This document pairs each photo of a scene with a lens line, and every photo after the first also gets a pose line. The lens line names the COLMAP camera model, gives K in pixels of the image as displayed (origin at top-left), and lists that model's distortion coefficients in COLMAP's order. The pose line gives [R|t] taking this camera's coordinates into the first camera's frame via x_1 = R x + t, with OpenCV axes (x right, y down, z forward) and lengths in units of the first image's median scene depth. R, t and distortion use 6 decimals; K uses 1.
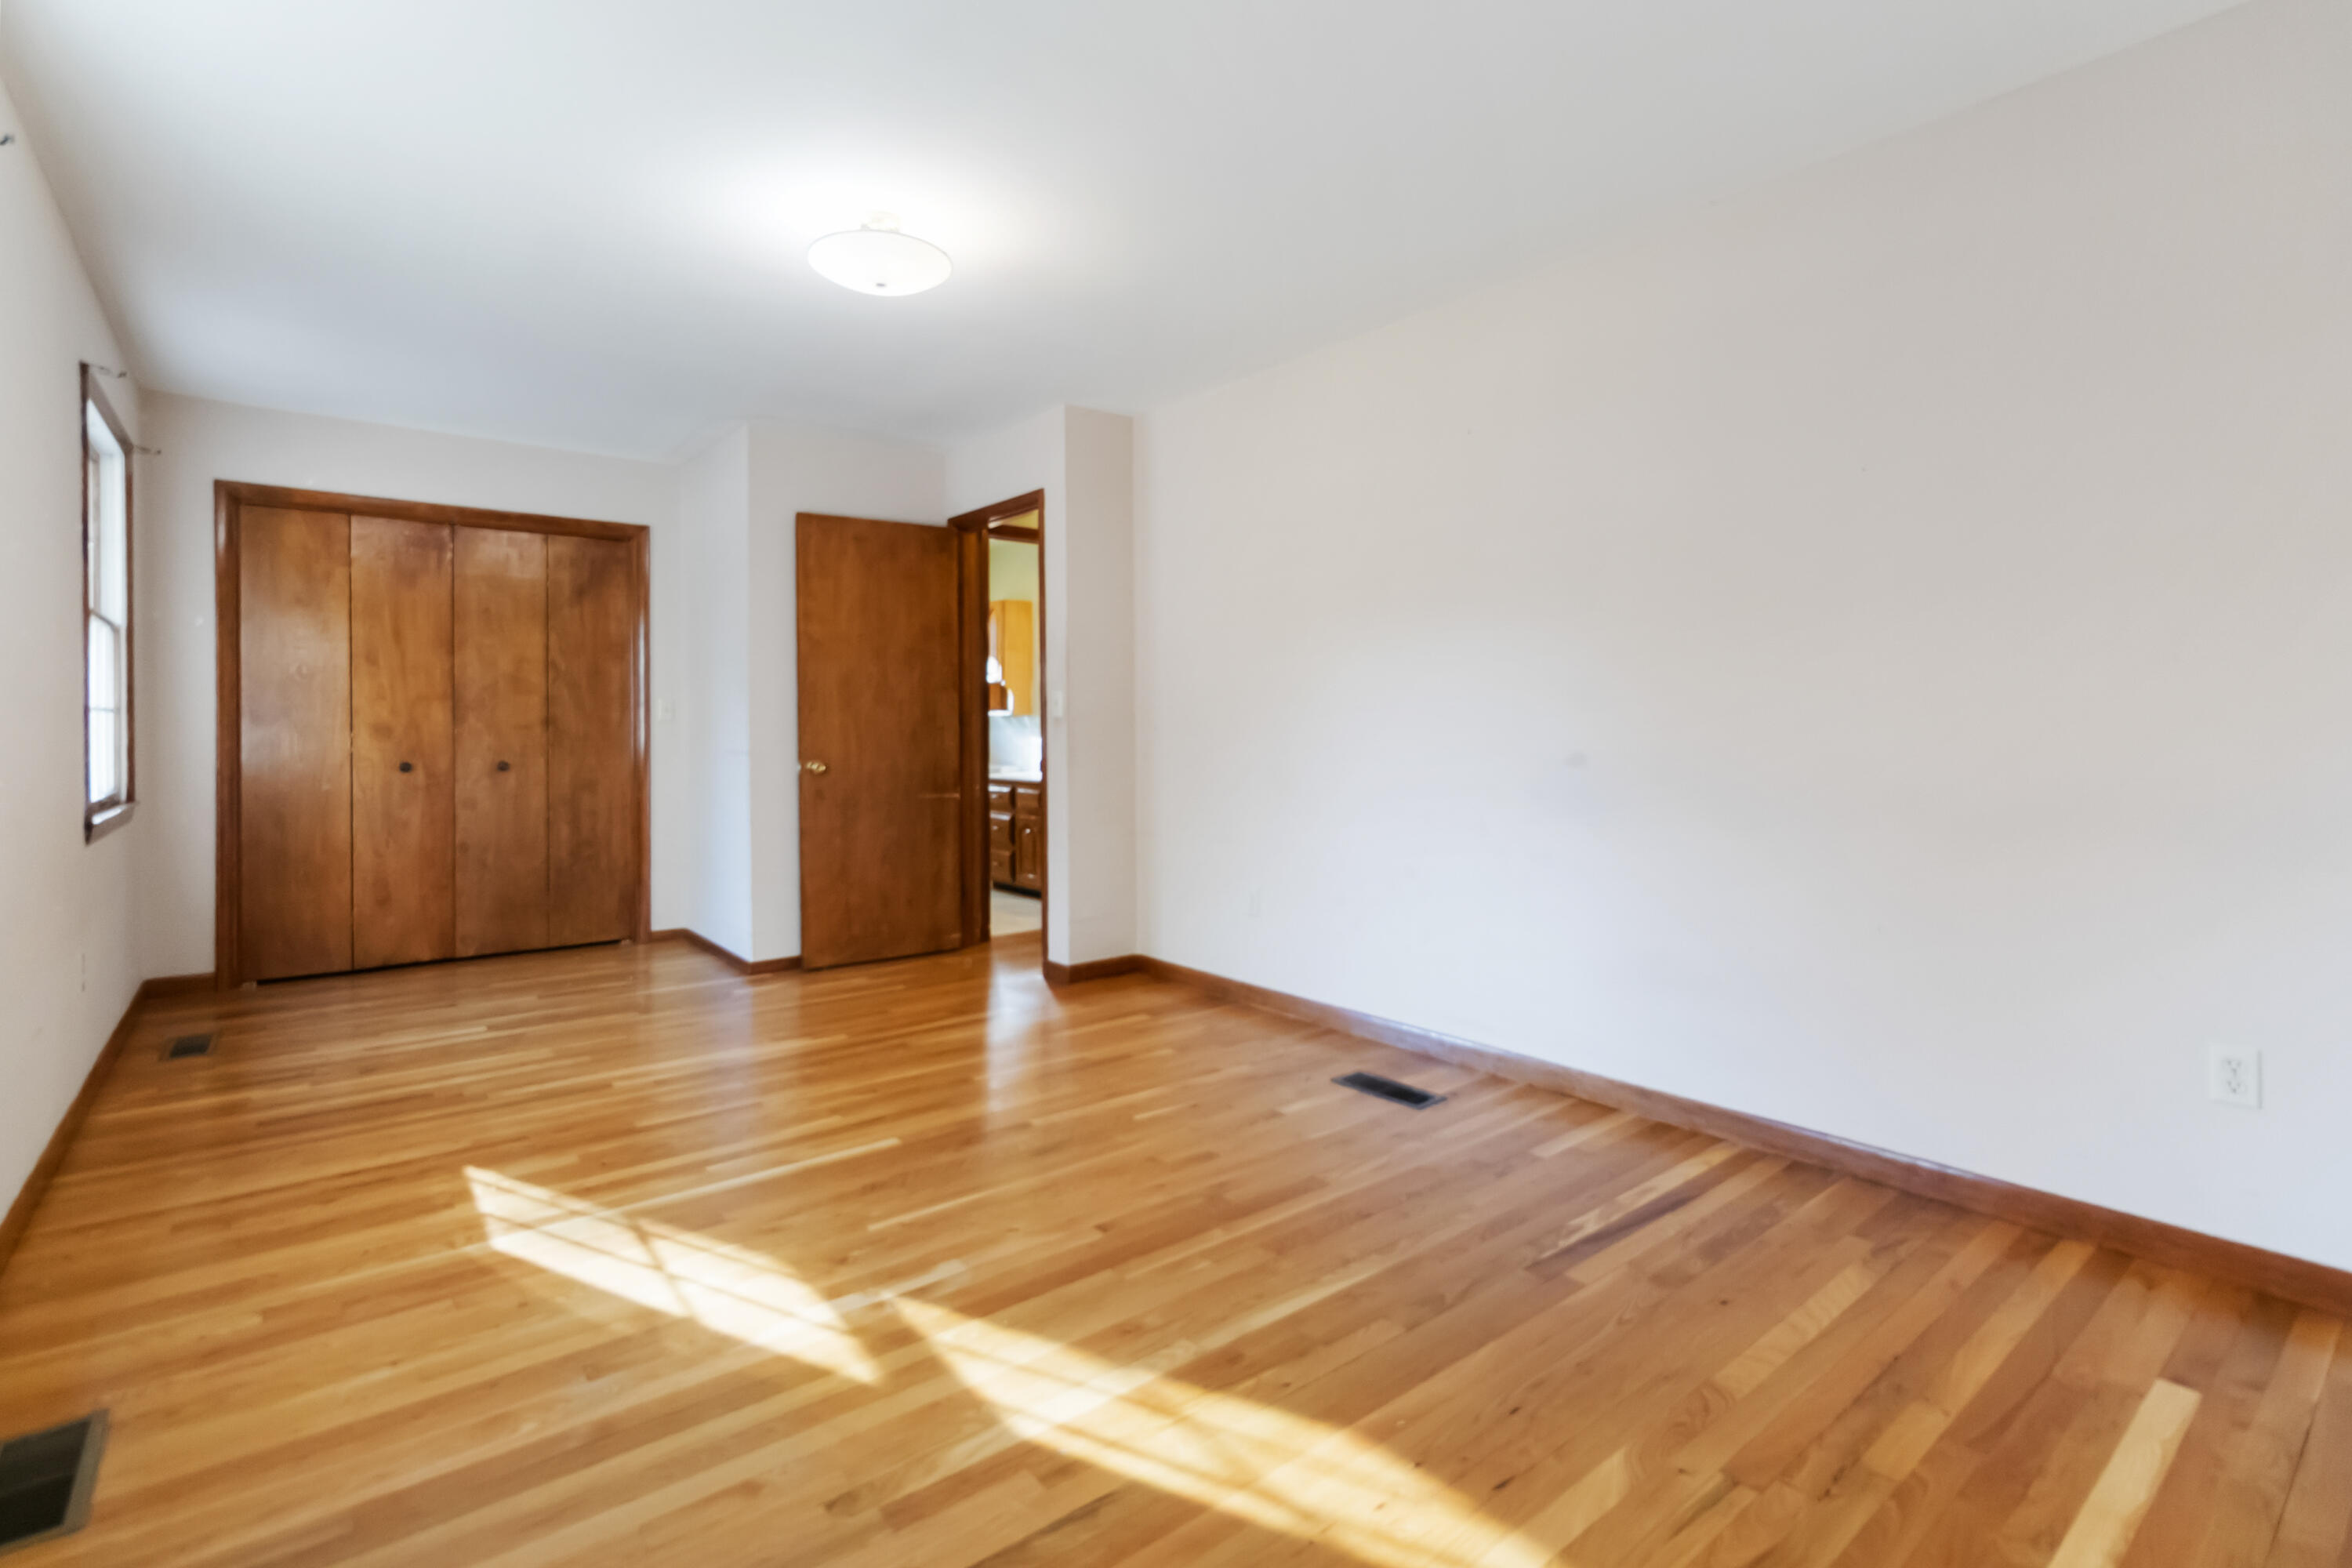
lens RADIAL K [[1098.5, 0, 1179.8], [0, 1098.5, 728.2], [0, 0, 1]] dist [0.001414, 0.000090]
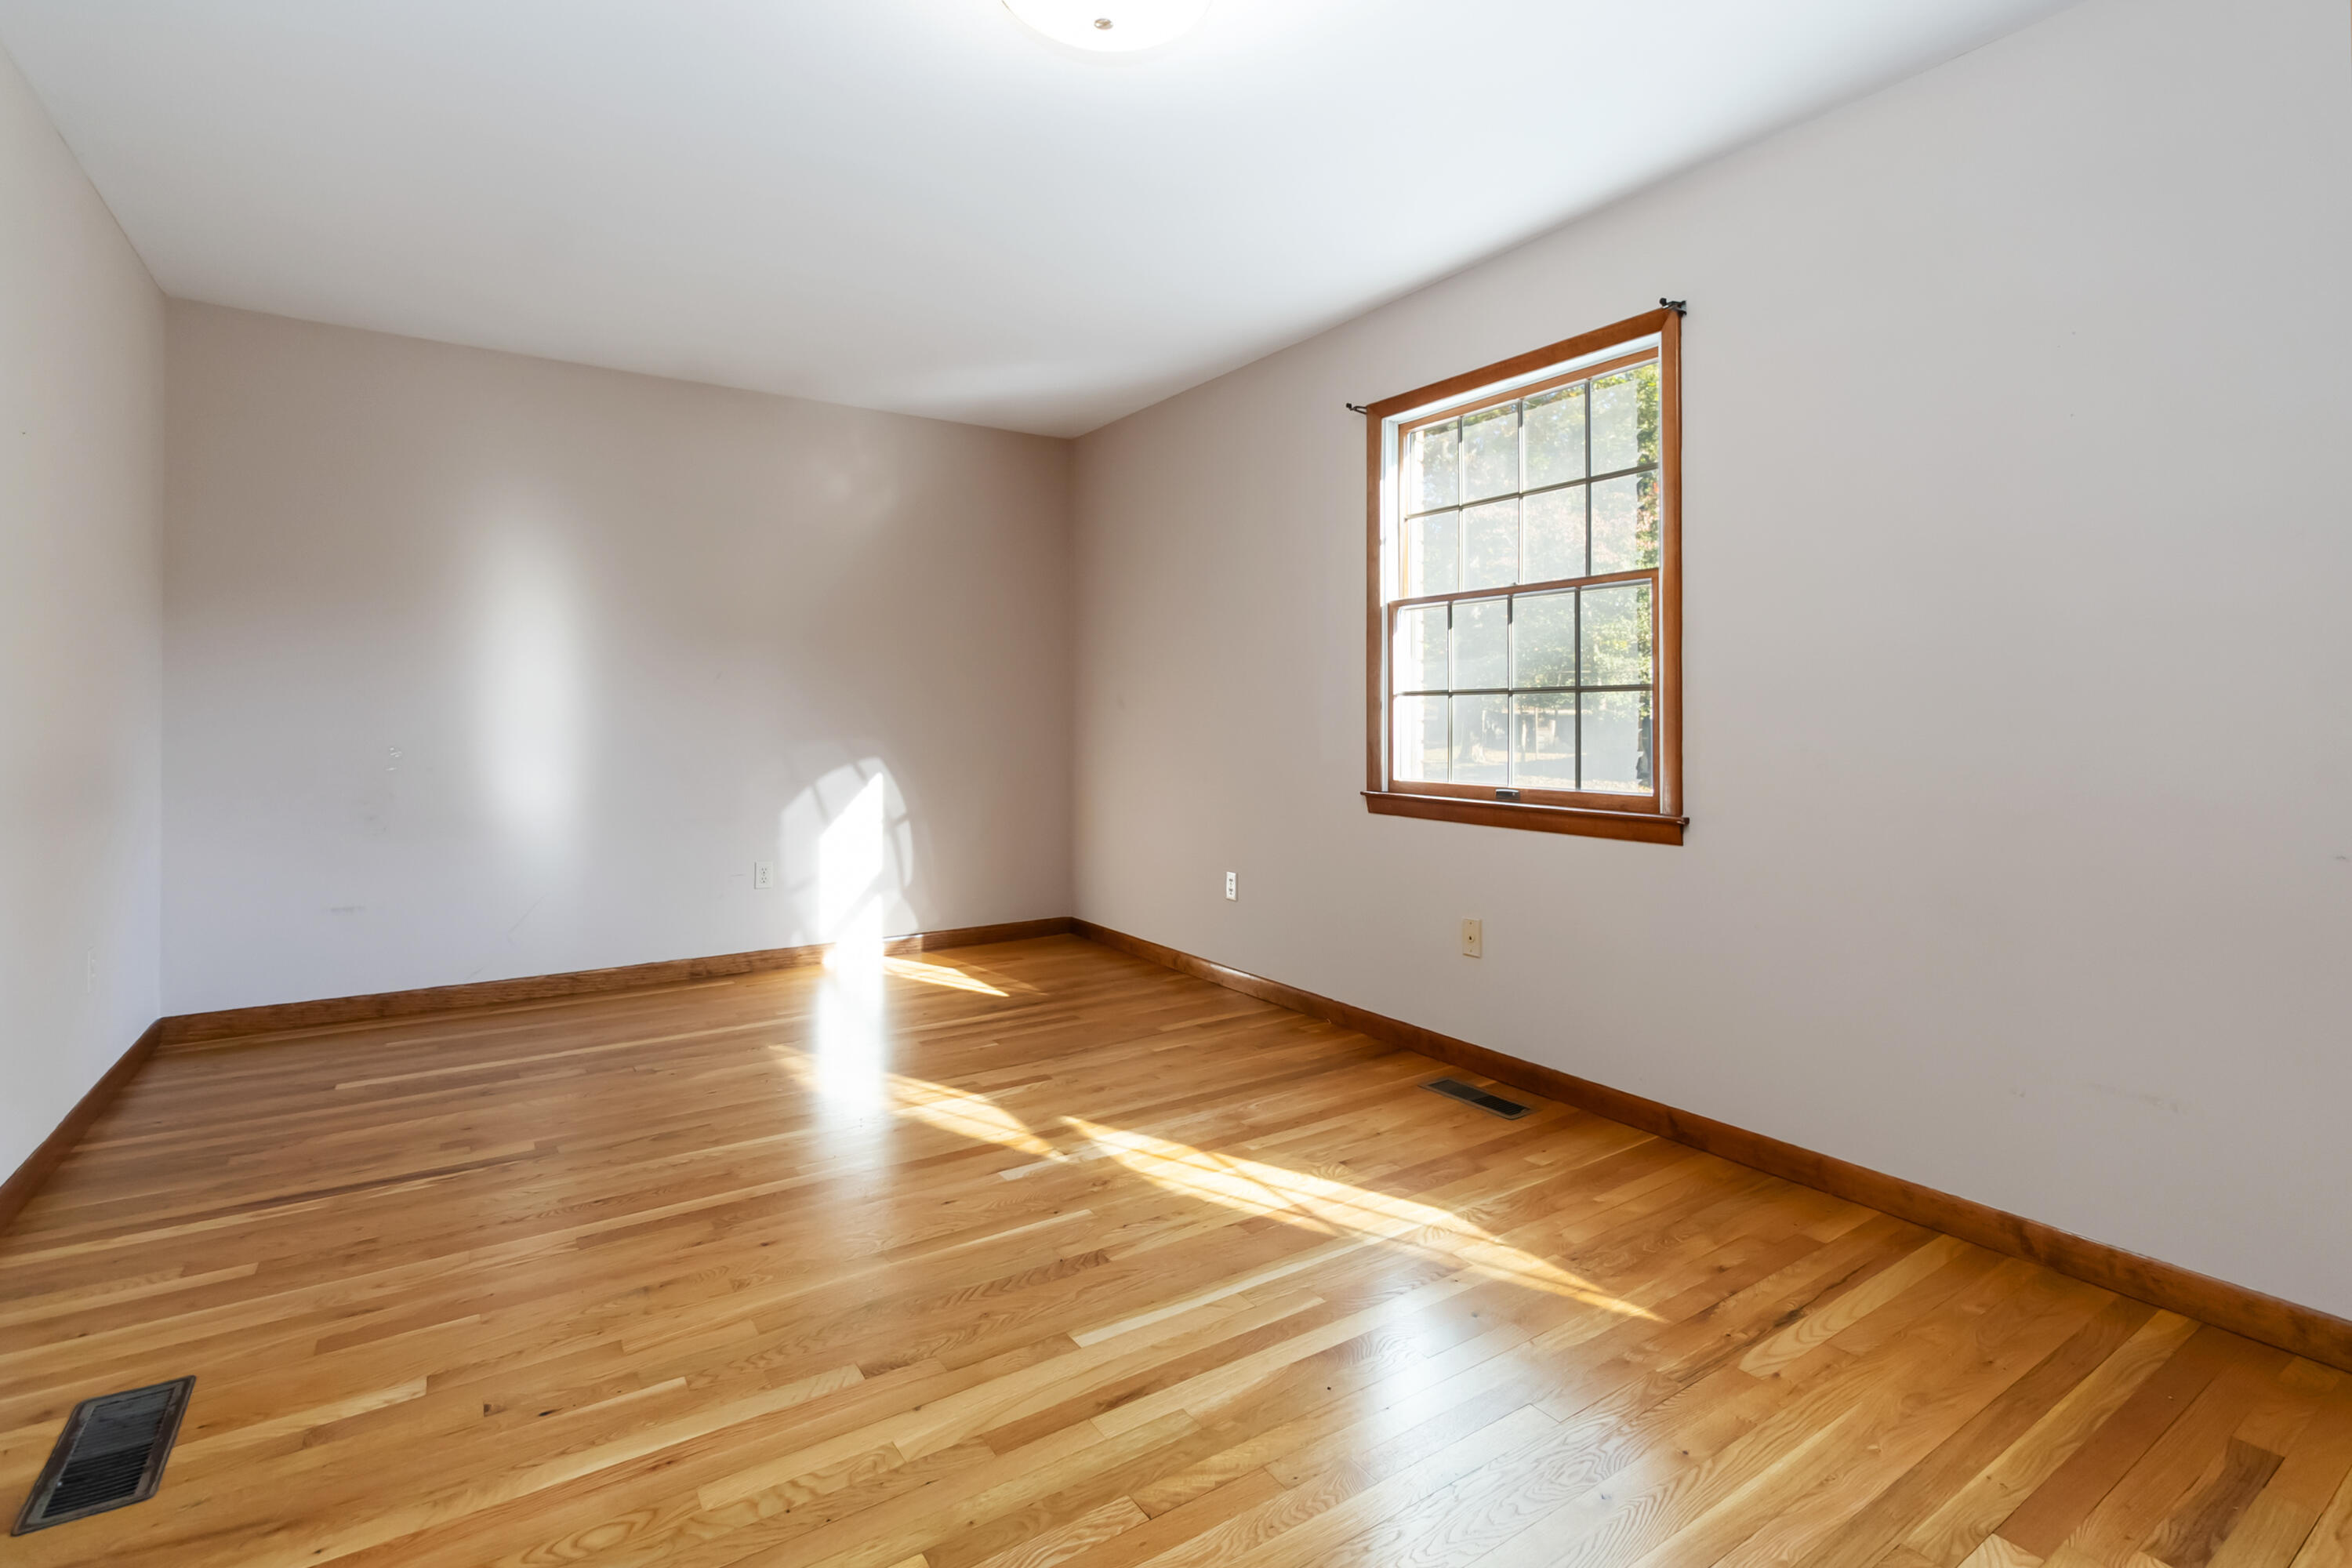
lens RADIAL K [[1098.5, 0, 1179.8], [0, 1098.5, 728.2], [0, 0, 1]] dist [0.001414, 0.000090]
pose [[-0.996401, 0.001857, 0.084748, -0.271896], [0.002880, 0.999924, 0.011950, 0.000542], [-0.084719, 0.012151, -0.996331, 1.199341]]
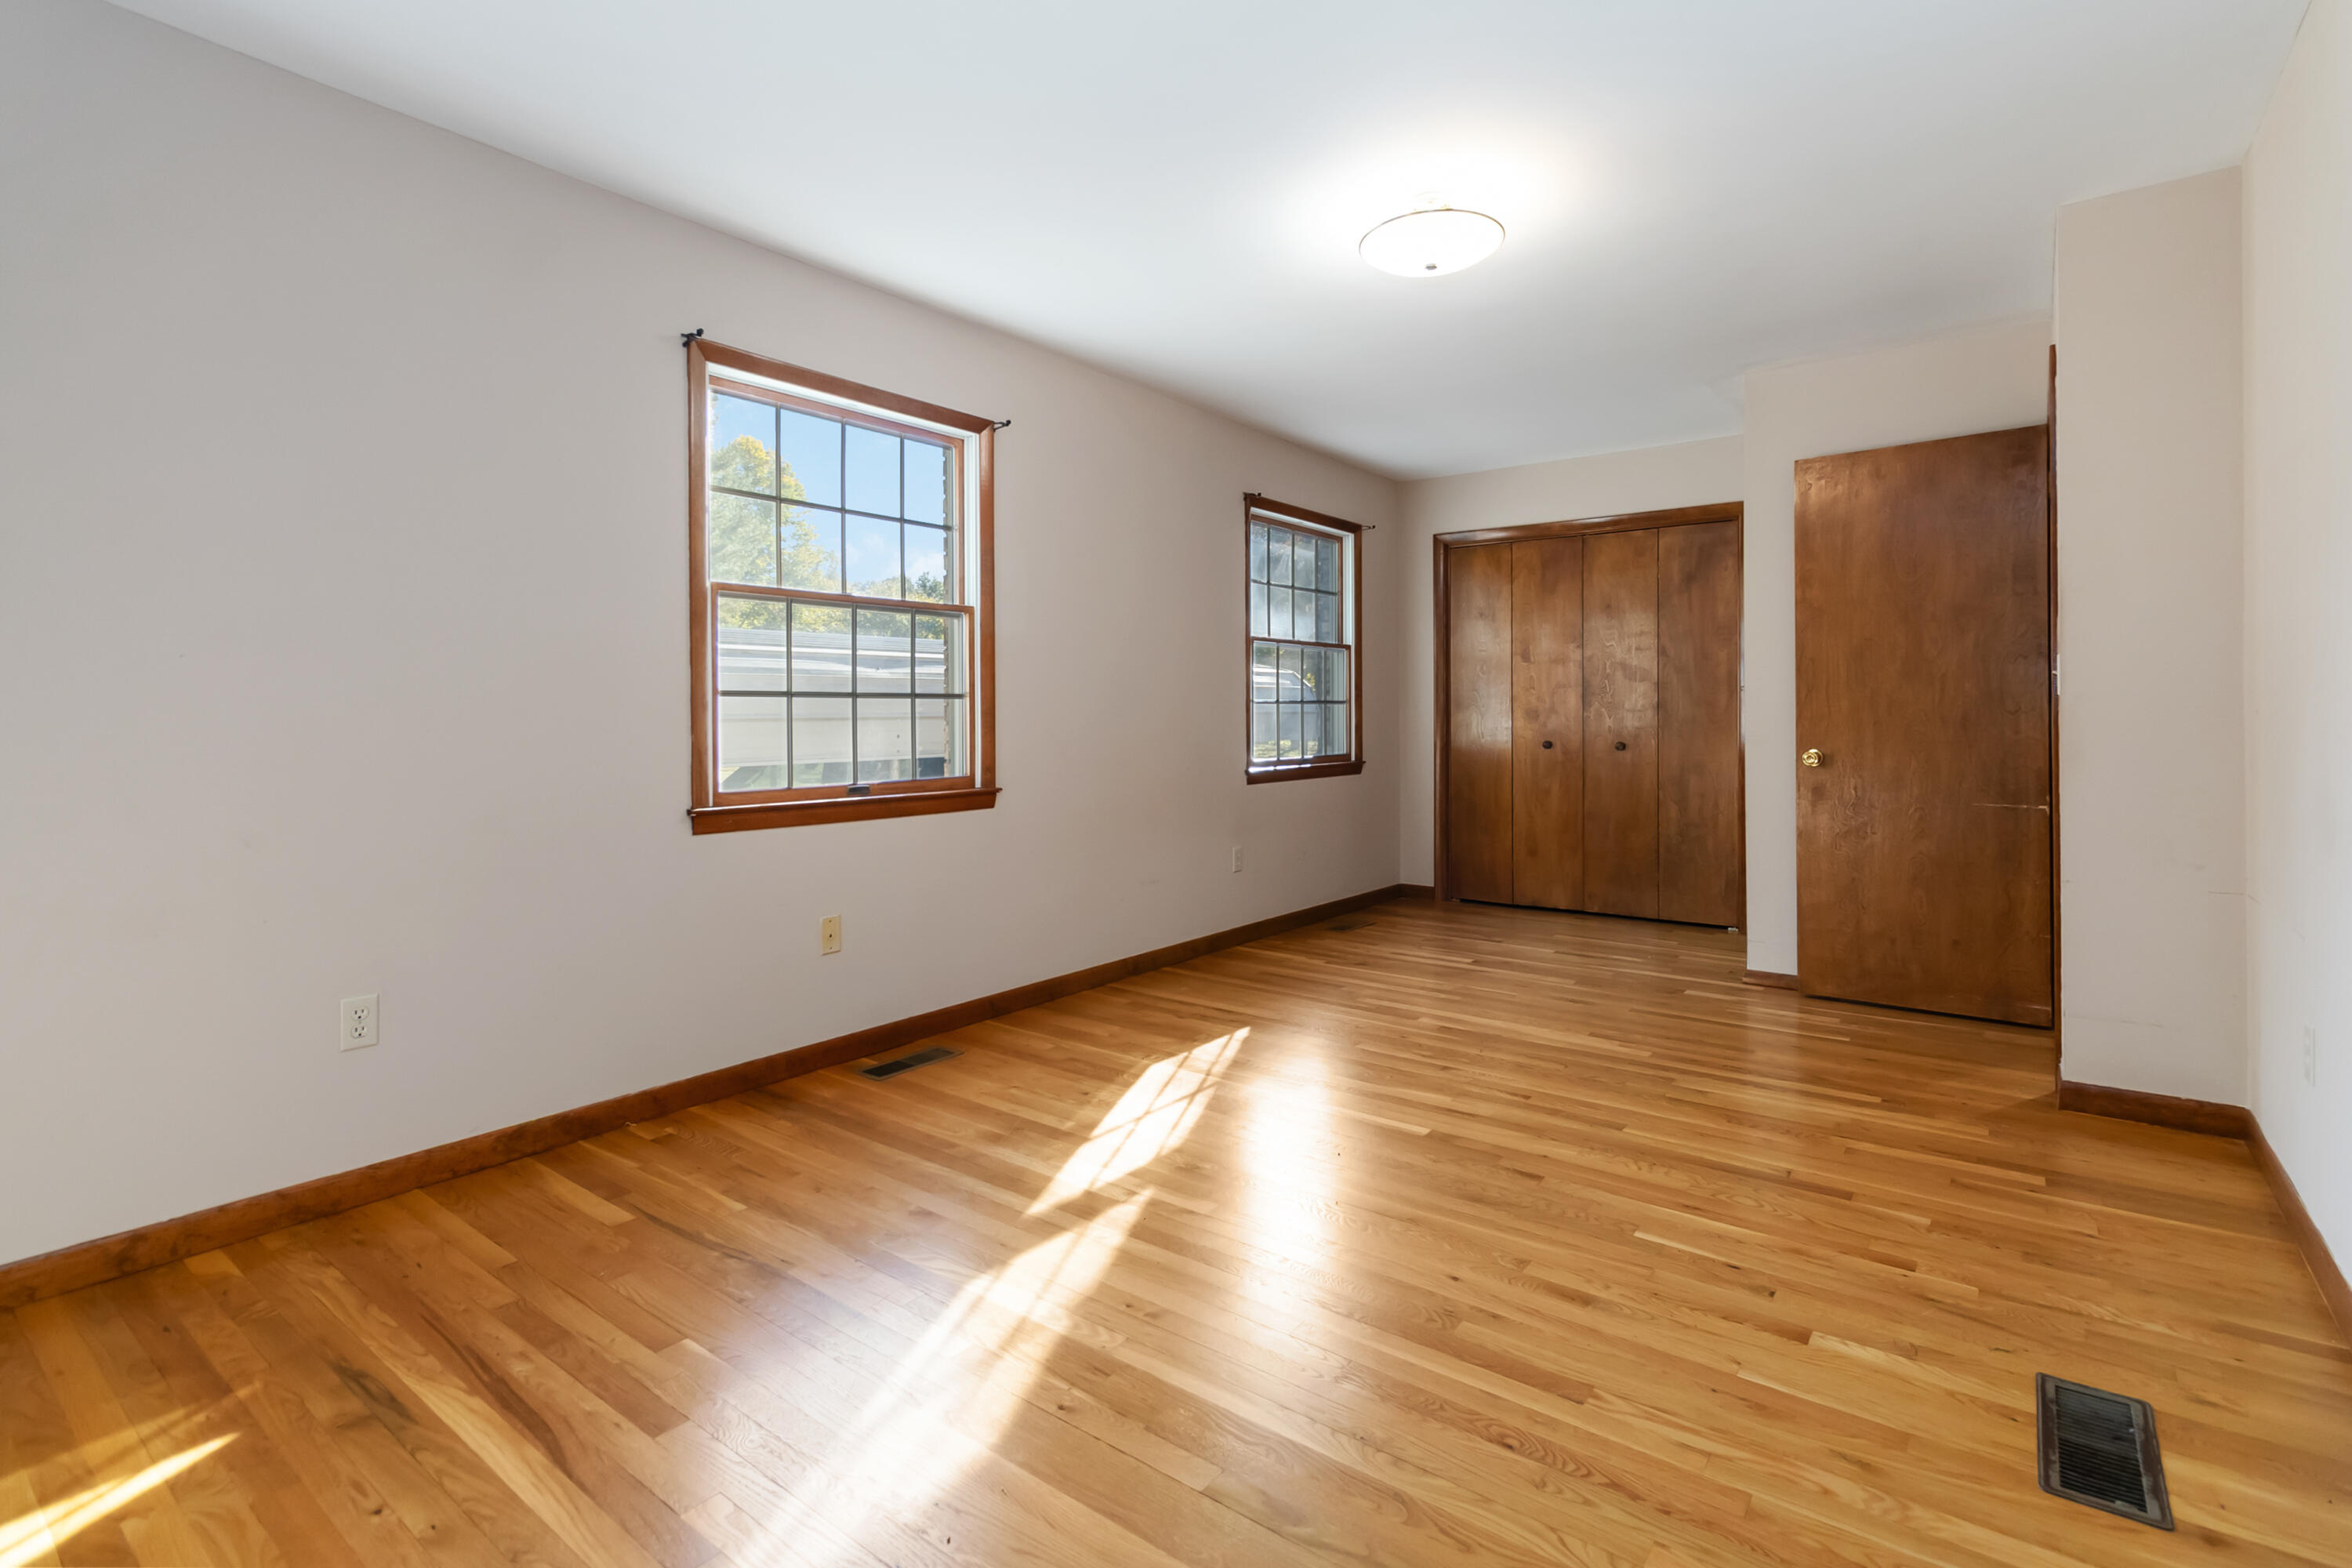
lens RADIAL K [[1107.7, 0, 1167.0], [0, 1107.7, 711.5], [0, 0, 1]] dist [0.002126, 0.000491]
pose [[0.230991, -0.000527, -0.972956, 0.479904], [0.001804, 0.999998, -0.000113, -0.001535], [0.972954, -0.001730, 0.230992, 0.396660]]
